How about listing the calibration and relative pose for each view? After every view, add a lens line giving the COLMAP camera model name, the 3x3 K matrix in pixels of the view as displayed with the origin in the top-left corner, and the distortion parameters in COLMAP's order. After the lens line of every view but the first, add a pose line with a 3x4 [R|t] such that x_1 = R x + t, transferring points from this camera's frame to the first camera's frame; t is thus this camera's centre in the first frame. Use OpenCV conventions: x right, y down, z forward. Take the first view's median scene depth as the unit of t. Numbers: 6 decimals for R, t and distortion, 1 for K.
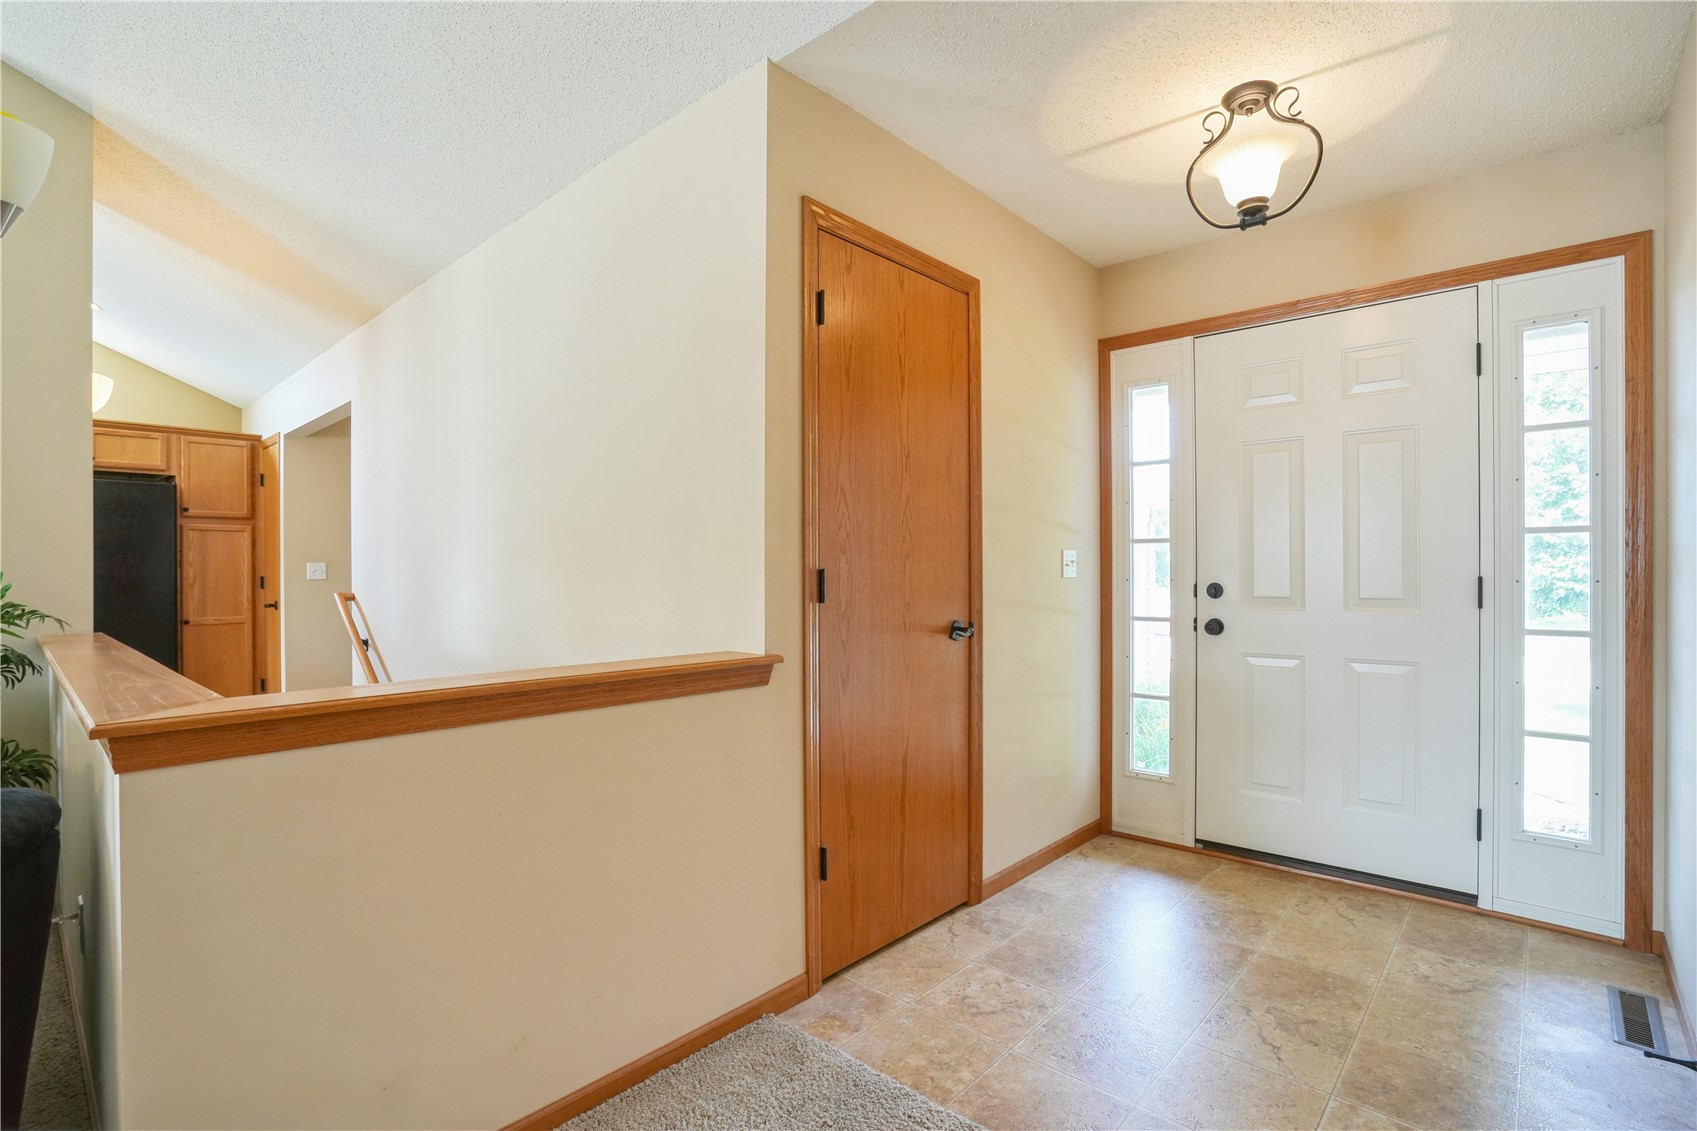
lens RADIAL K [[792.4, 0, 847.0], [0, 792.4, 572.8], [0, 0, 1]] dist [-0.001443, -0.000109]
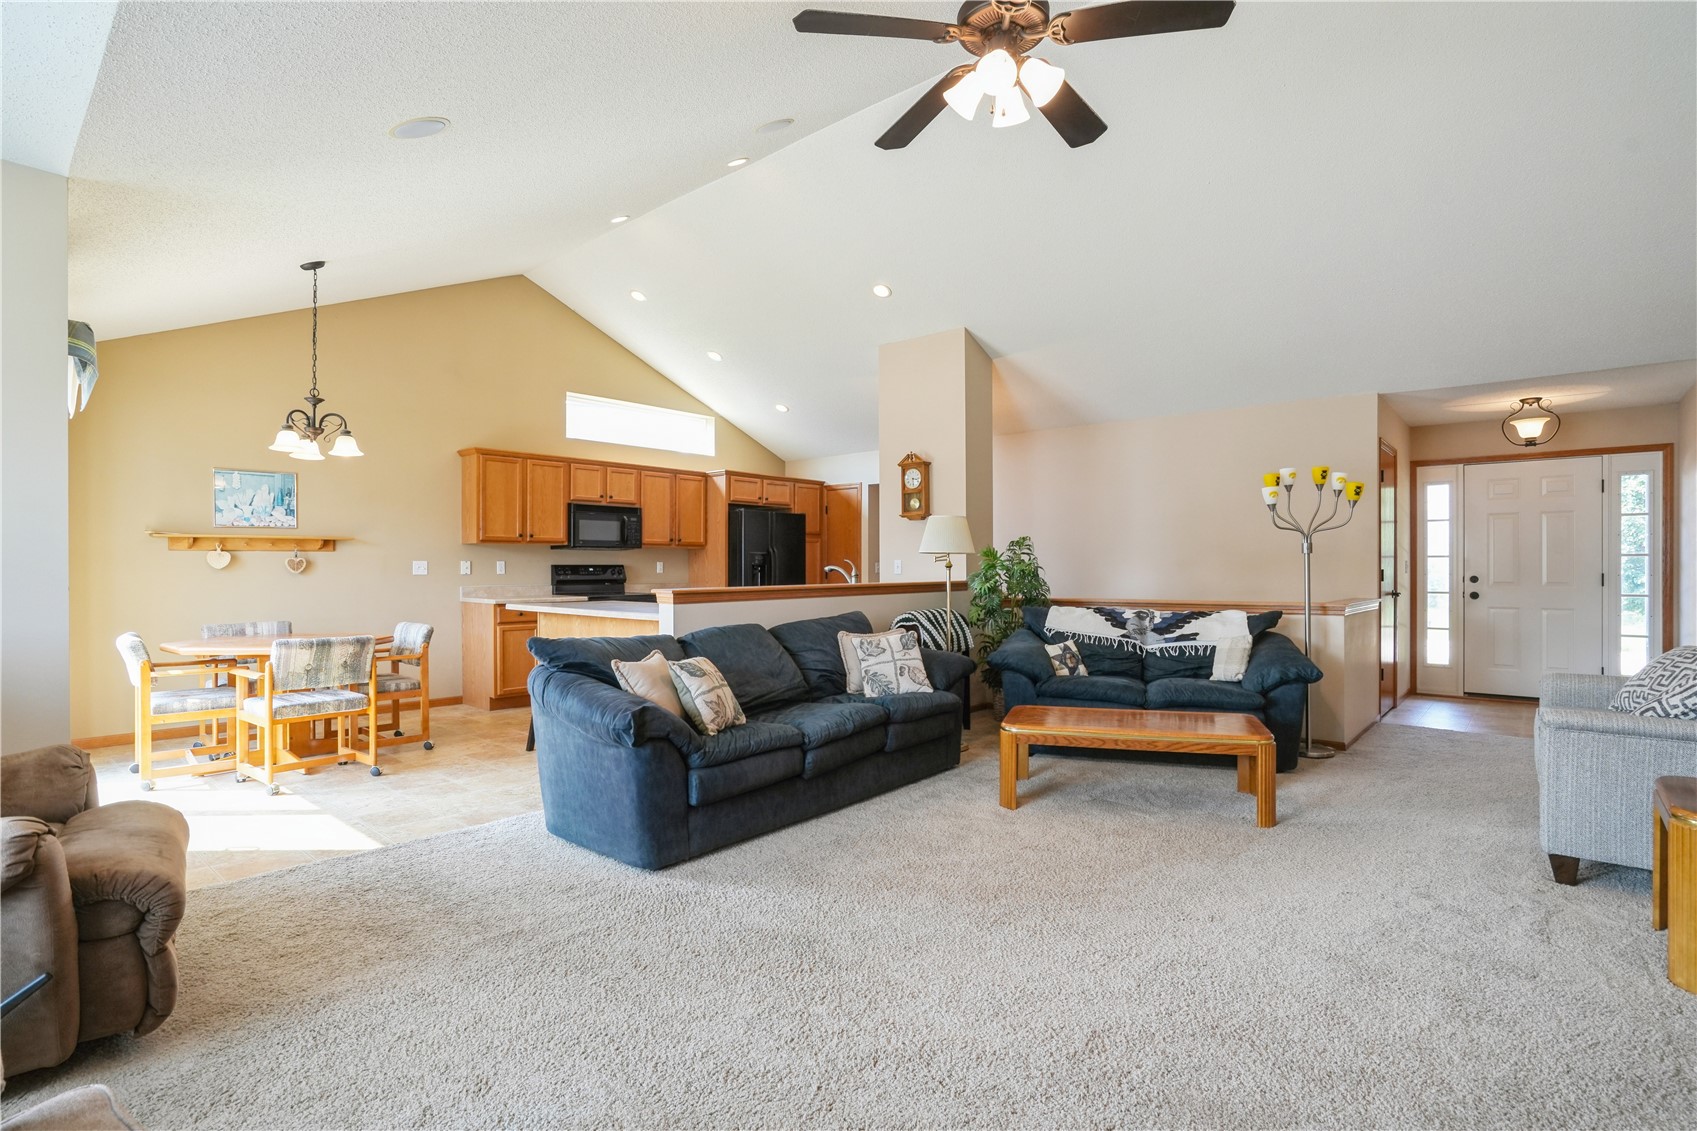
lens RADIAL K [[828.3, 0, 846.4], [0, 828.3, 571.0], [0, 0, 1]] dist [0.014380, -0.000077]
pose [[0.999670, 0.003928, 0.025396, -1.629385], [-0.003977, 0.999990, 0.001899, 0.001824], [-0.025388, -0.001999, 0.999676, -1.558863]]
